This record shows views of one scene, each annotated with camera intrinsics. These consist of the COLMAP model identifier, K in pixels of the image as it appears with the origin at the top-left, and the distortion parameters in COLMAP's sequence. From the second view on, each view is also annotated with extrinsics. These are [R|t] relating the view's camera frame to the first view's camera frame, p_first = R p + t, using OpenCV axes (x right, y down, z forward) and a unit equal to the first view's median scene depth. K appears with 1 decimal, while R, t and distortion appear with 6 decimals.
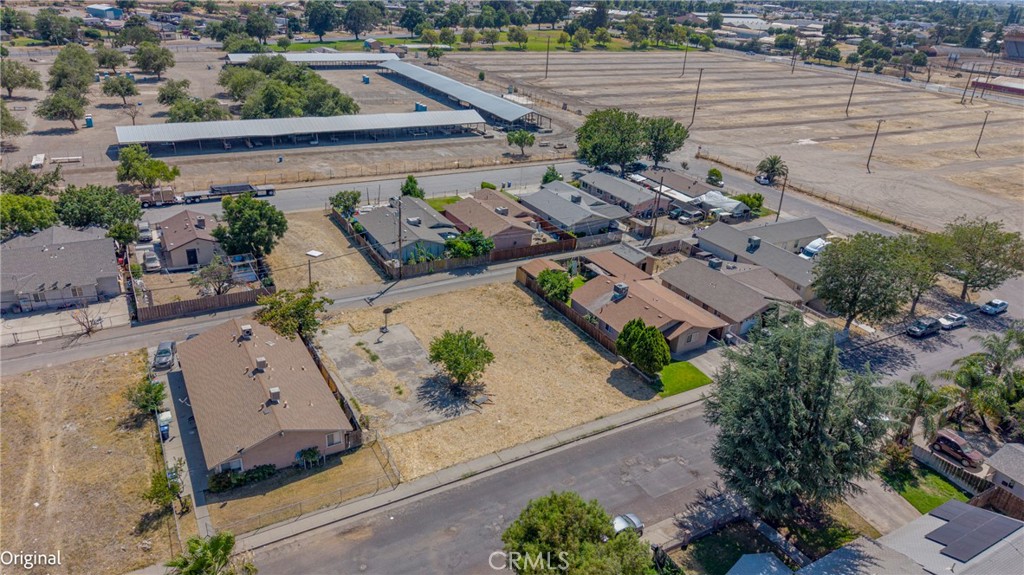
lens RADIAL K [[686.4, 0, 512.0], [0, 686.4, 287.5], [0, 0, 1]] dist [0.015373, -0.000680]
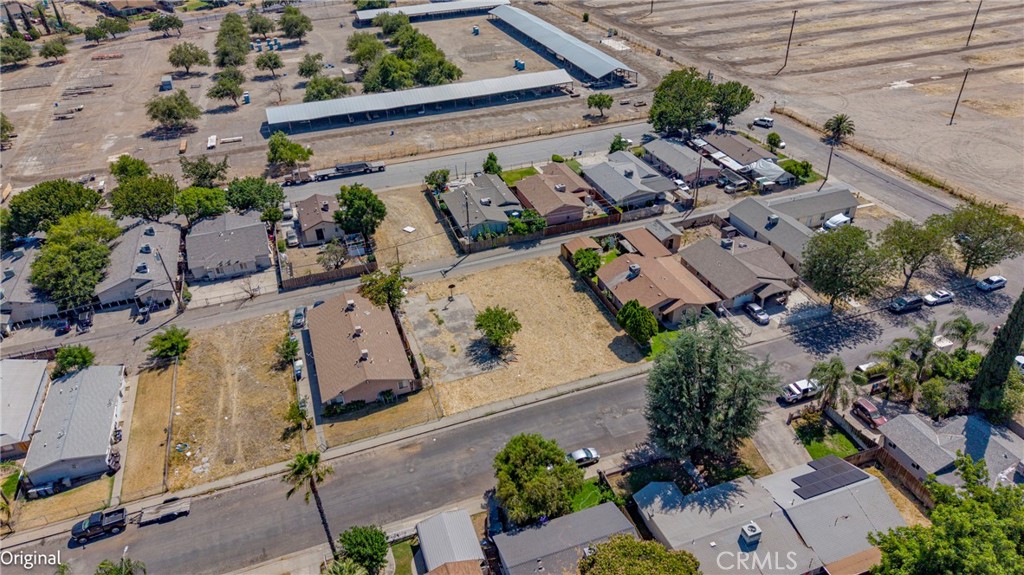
lens RADIAL K [[679.6, 0, 512.0], [0, 679.6, 287.5], [0, 0, 1]] dist [0.067446, -0.086403]
pose [[0.980241, 0.023501, -0.196408, 0.160250], [0.003411, 0.990762, 0.135571, -0.116635], [0.197780, -0.133563, 0.971105, -0.224259]]
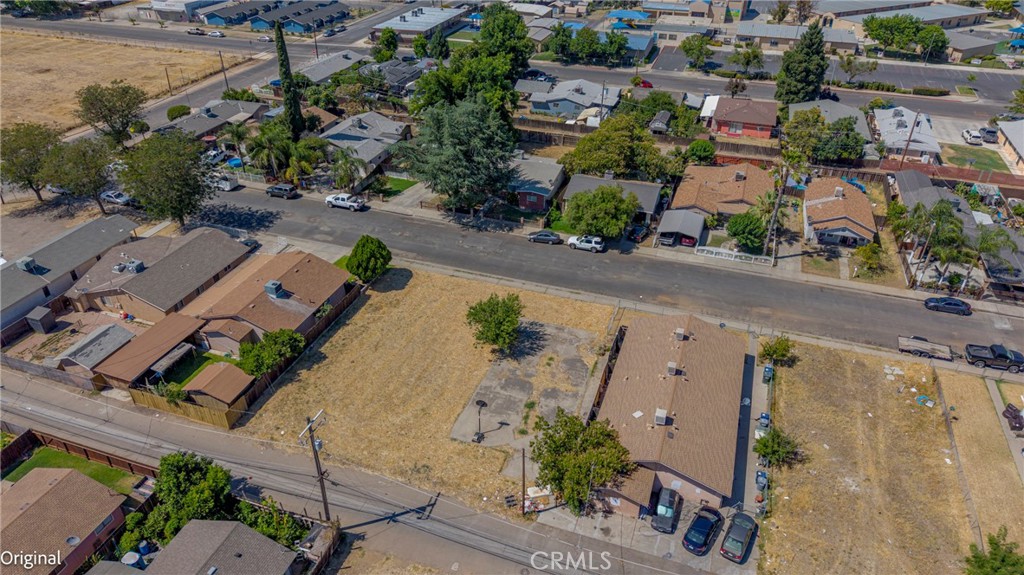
lens RADIAL K [[674.4, 0, 512.0], [0, 674.4, 287.5], [0, 0, 1]] dist [0.029476, -0.031838]
pose [[-0.651018, -0.465718, 0.599401, -0.485598], [0.282854, 0.583945, 0.760921, -0.497084], [-0.704392, 0.664917, -0.248429, 0.870595]]
